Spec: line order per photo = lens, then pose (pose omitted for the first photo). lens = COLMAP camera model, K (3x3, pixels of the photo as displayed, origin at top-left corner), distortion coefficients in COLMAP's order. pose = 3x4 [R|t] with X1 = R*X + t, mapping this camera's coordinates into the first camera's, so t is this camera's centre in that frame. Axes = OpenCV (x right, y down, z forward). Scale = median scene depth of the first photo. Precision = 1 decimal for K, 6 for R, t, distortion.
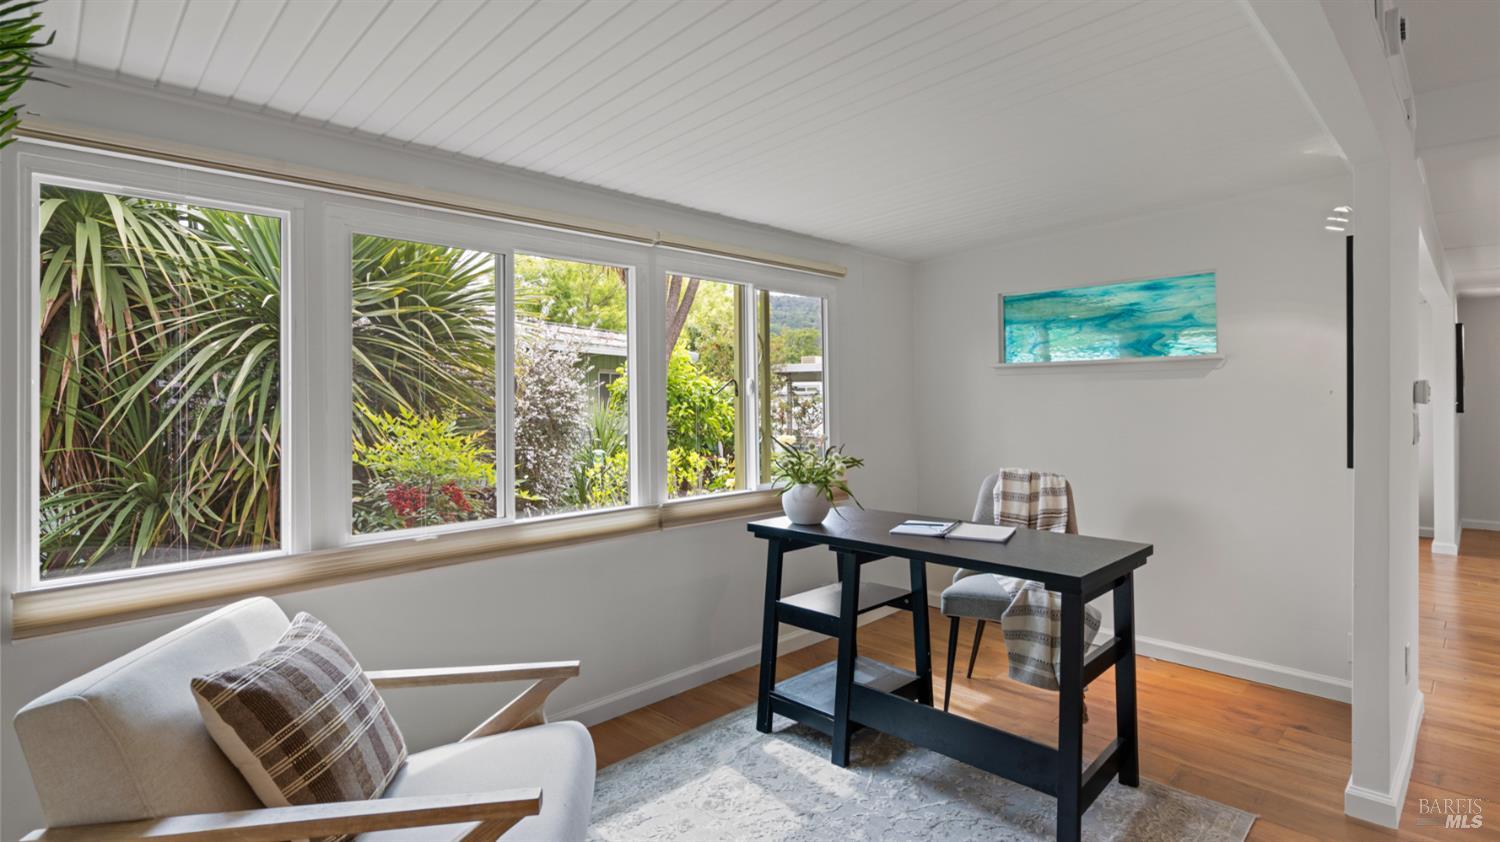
lens RADIAL K [[734.1, 0, 747.4], [0, 734.1, 390.1], [0, 0, 1]] dist [0.000831, 0.000278]
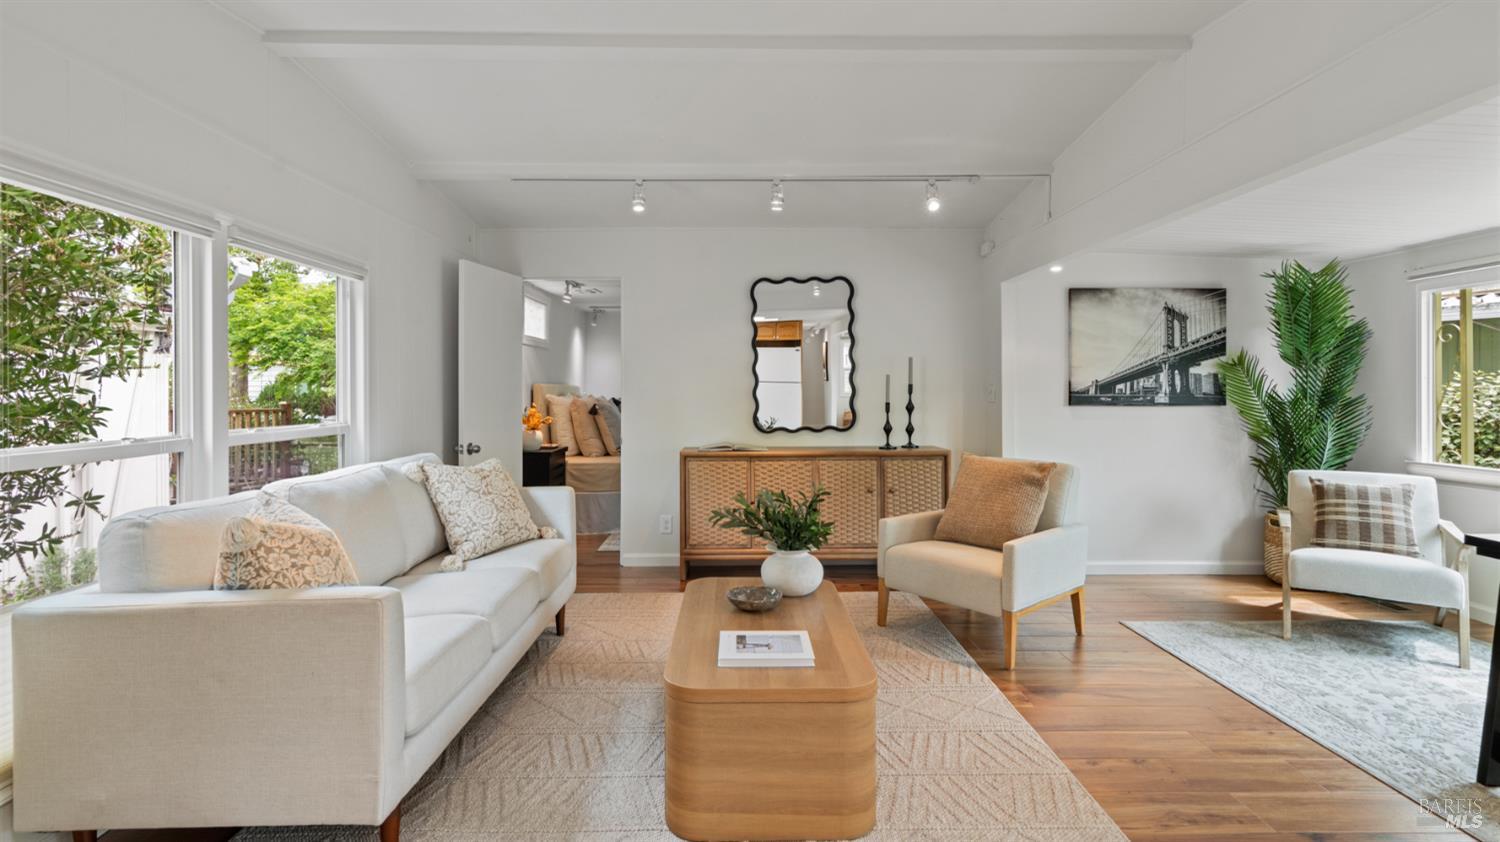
lens RADIAL K [[734.1, 0, 747.4], [0, 734.1, 390.1], [0, 0, 1]] dist [0.000831, 0.000278]
pose [[-0.692711, 0.007067, -0.721180, 1.279410], [0.012431, 0.999920, -0.002141, 0.004435], [0.721108, -0.010448, -0.692744, 0.593598]]
